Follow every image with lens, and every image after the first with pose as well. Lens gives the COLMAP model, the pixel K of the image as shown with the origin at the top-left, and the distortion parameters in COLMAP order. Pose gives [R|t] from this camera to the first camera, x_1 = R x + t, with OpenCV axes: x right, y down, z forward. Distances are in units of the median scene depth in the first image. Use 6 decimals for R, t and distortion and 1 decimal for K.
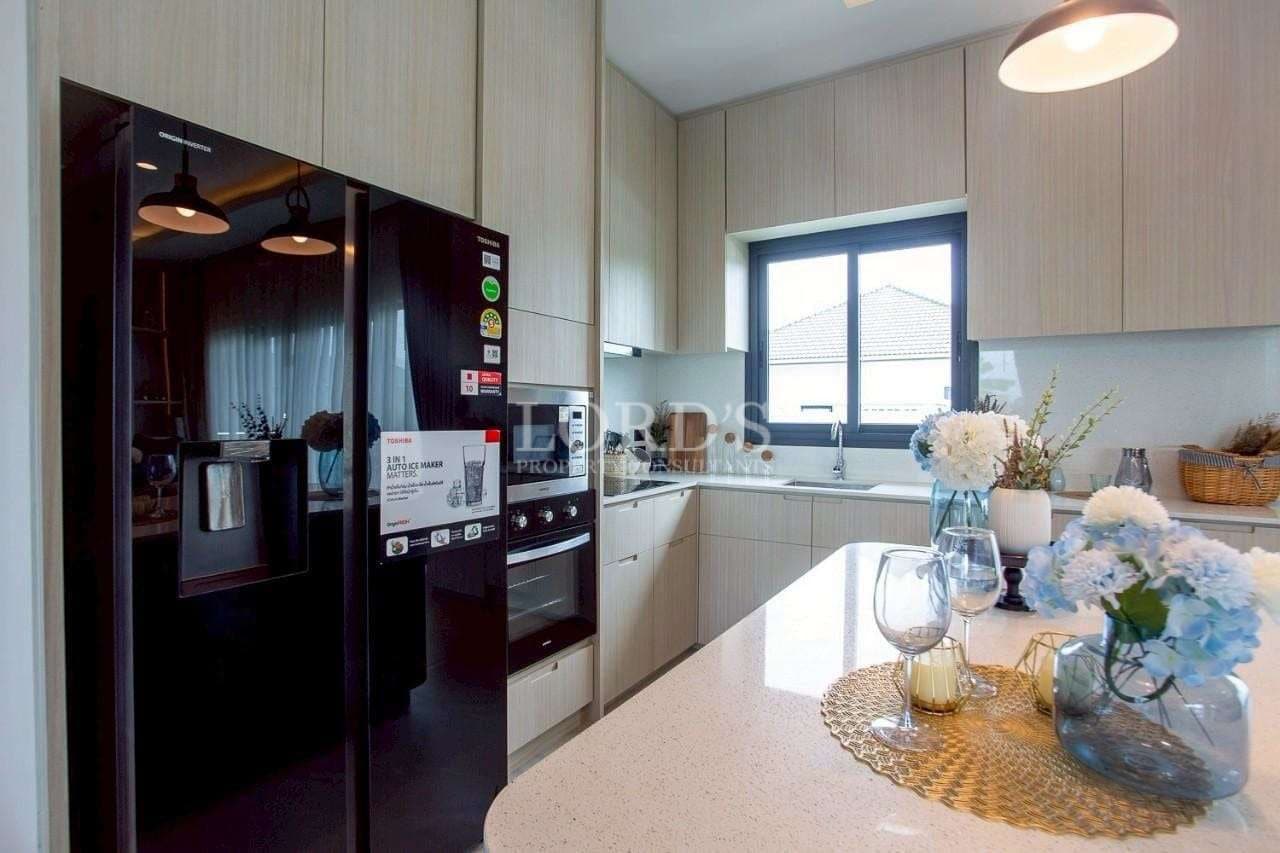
lens RADIAL K [[644.5, 0, 640.8], [0, 644.5, 422.6], [0, 0, 1]] dist [-0.005954, 0.004415]
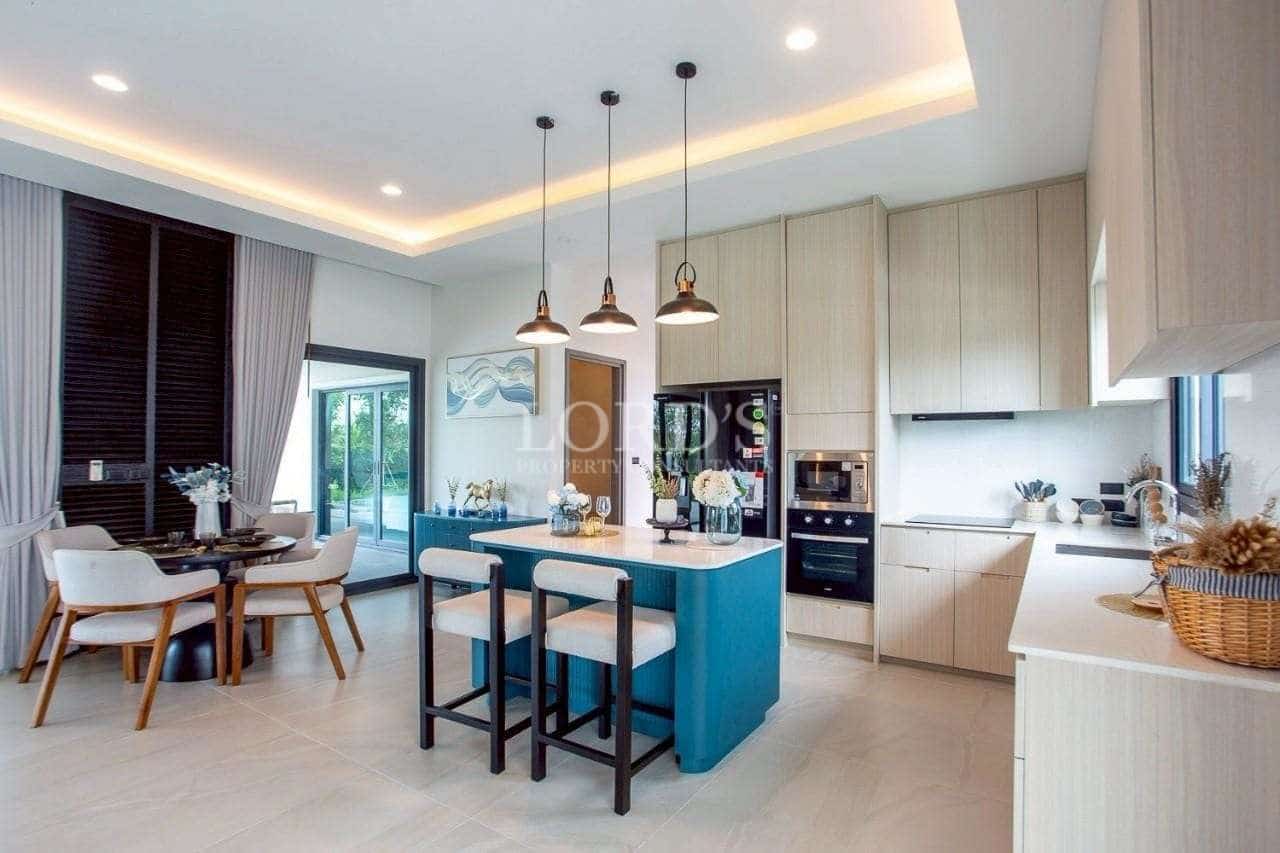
lens RADIAL K [[644.5, 0, 644.1], [0, 644.5, 434.9], [0, 0, 1]] dist [-0.005954, 0.004415]
pose [[-0.049847, -0.012333, -0.998681, 1.776641], [-0.007305, 0.999902, -0.011984, -0.078243], [0.998730, 0.006698, -0.049932, 0.561109]]
